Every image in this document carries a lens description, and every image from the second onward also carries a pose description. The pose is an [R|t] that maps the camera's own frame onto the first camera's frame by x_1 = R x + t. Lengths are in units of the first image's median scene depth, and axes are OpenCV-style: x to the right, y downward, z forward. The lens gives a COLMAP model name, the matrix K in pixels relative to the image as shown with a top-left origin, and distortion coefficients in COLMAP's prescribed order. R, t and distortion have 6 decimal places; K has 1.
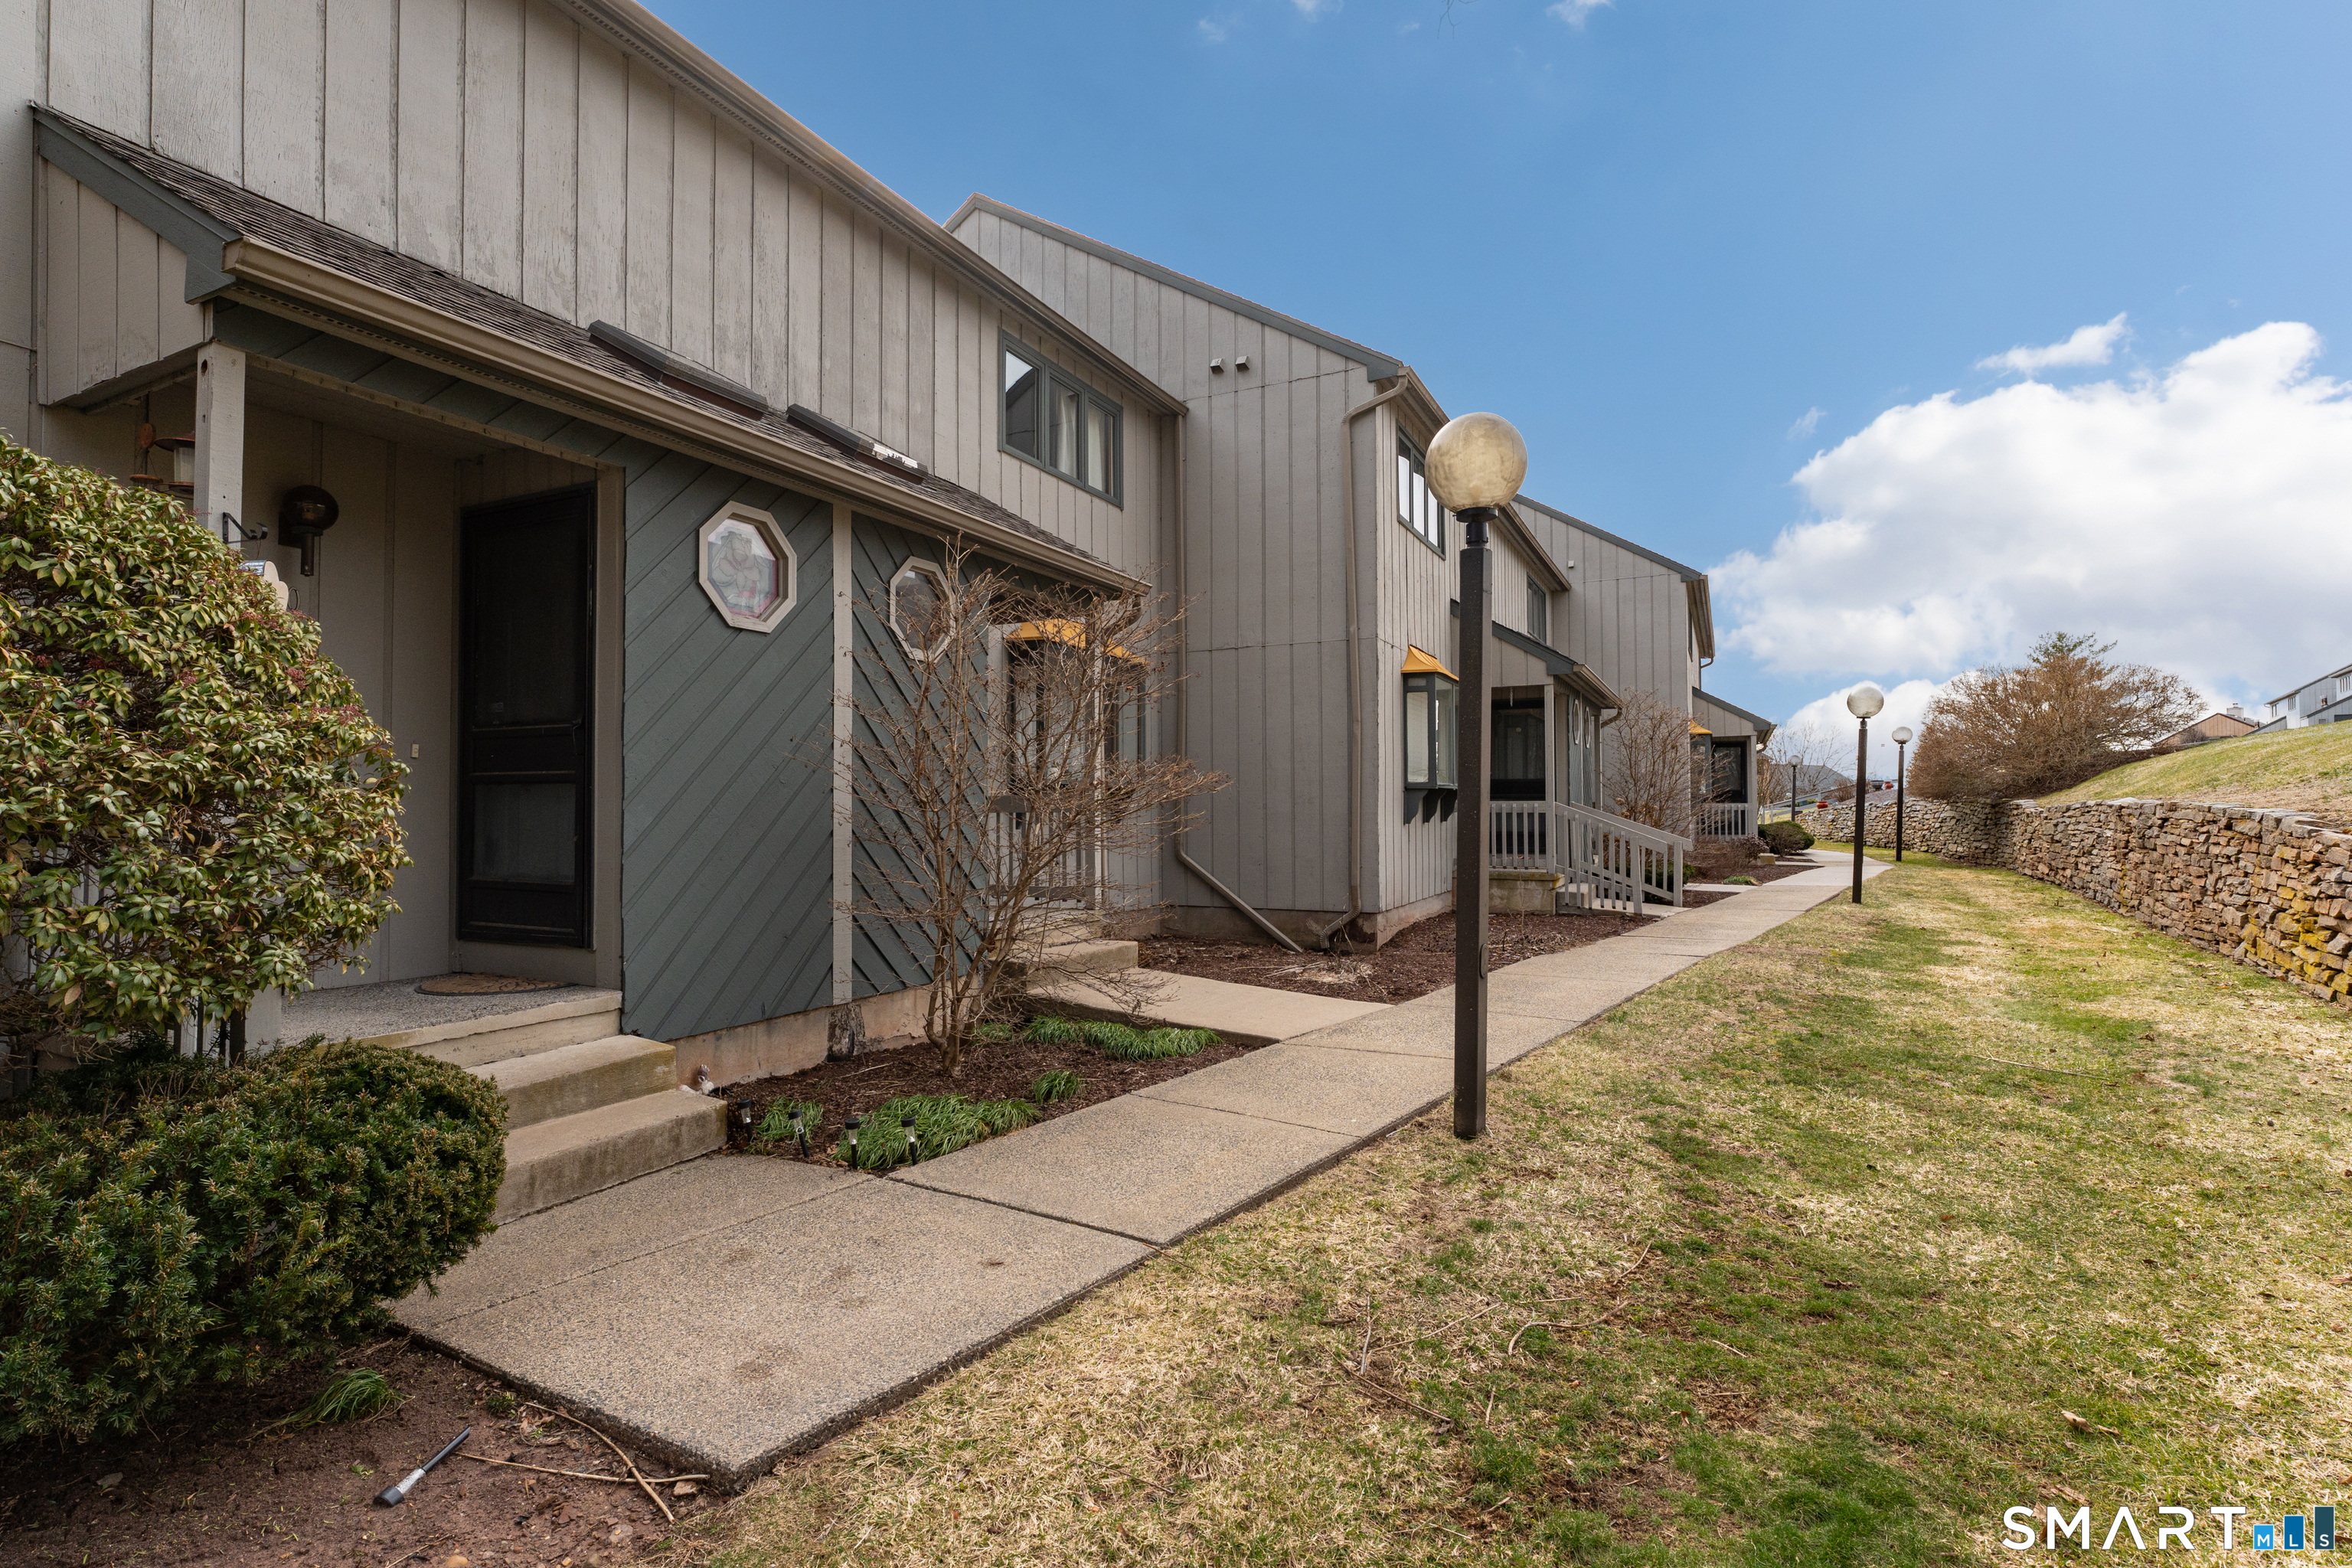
lens RADIAL K [[1112.5, 0, 1176.0], [0, 1112.5, 784.0], [0, 0, 1]] dist [0.017018, 0.000120]
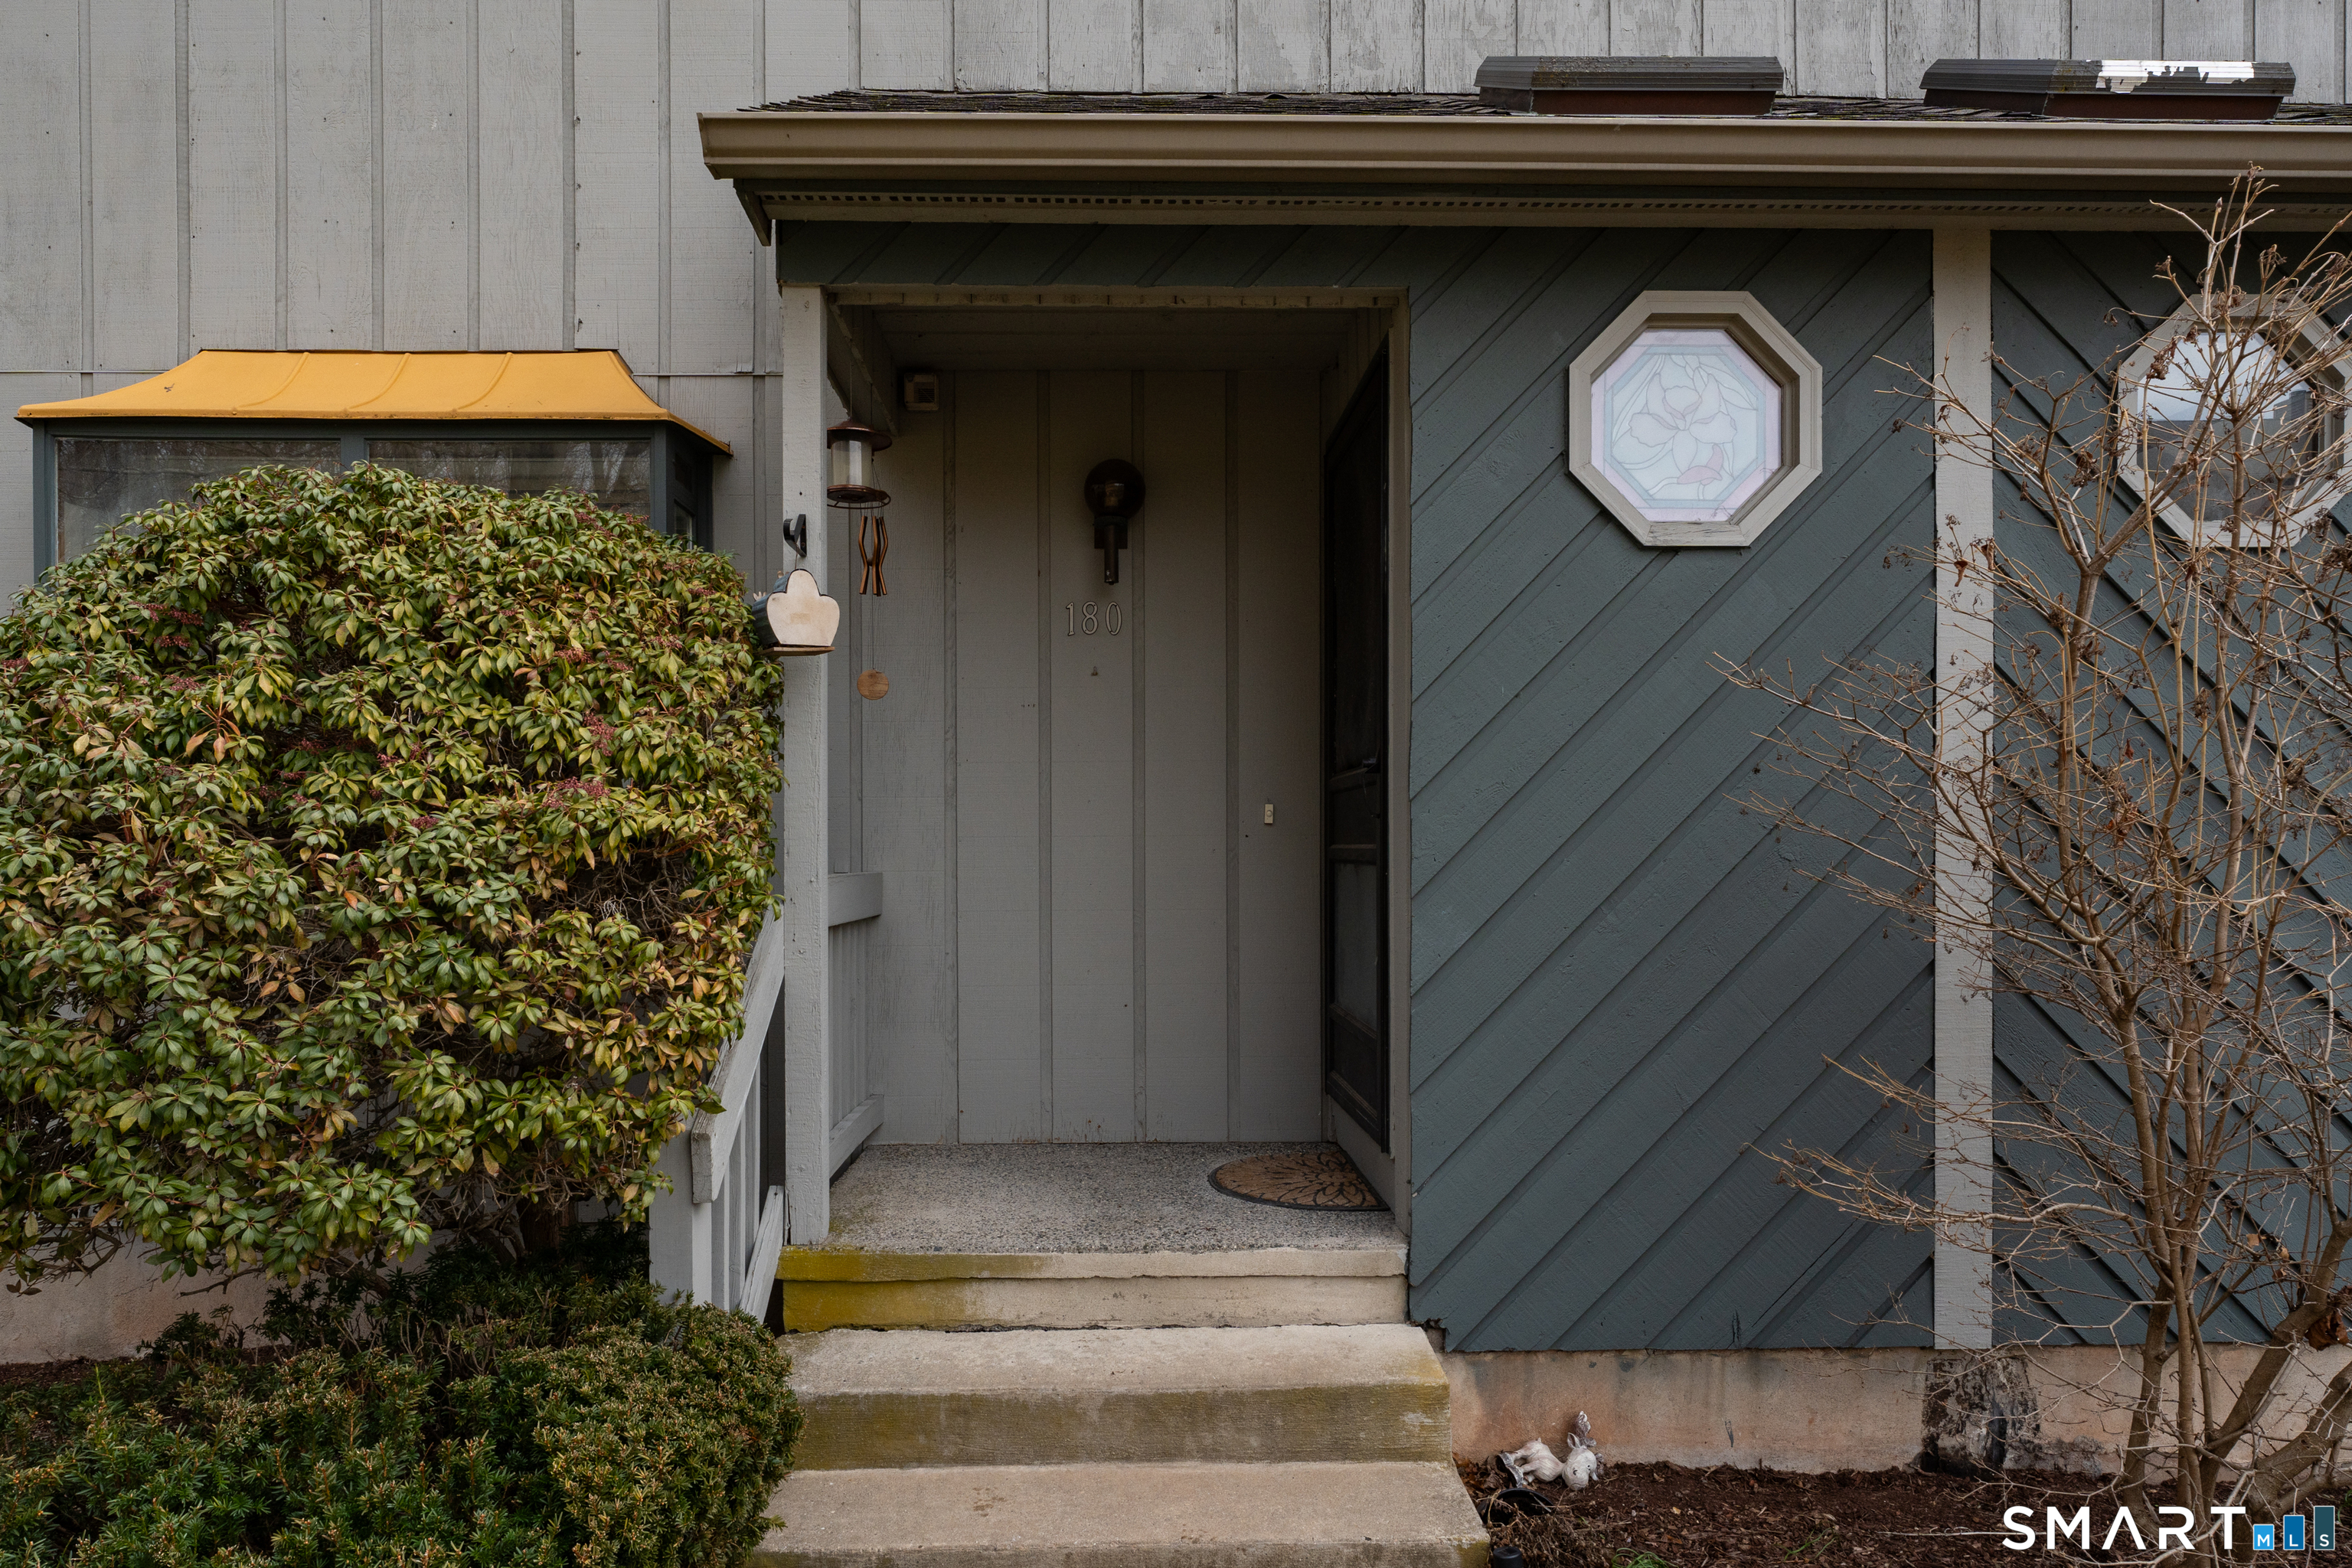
lens RADIAL K [[1439.2, 0, 1145.8], [0, 1439.2, 863.5], [0, 0, 1]] dist [-0.001071, 0.003402]
pose [[0.466635, 0.008961, -0.884405, 0.063398], [0.020525, 0.999570, 0.020957, -0.018349], [0.884212, -0.027932, 0.466250, 0.500086]]
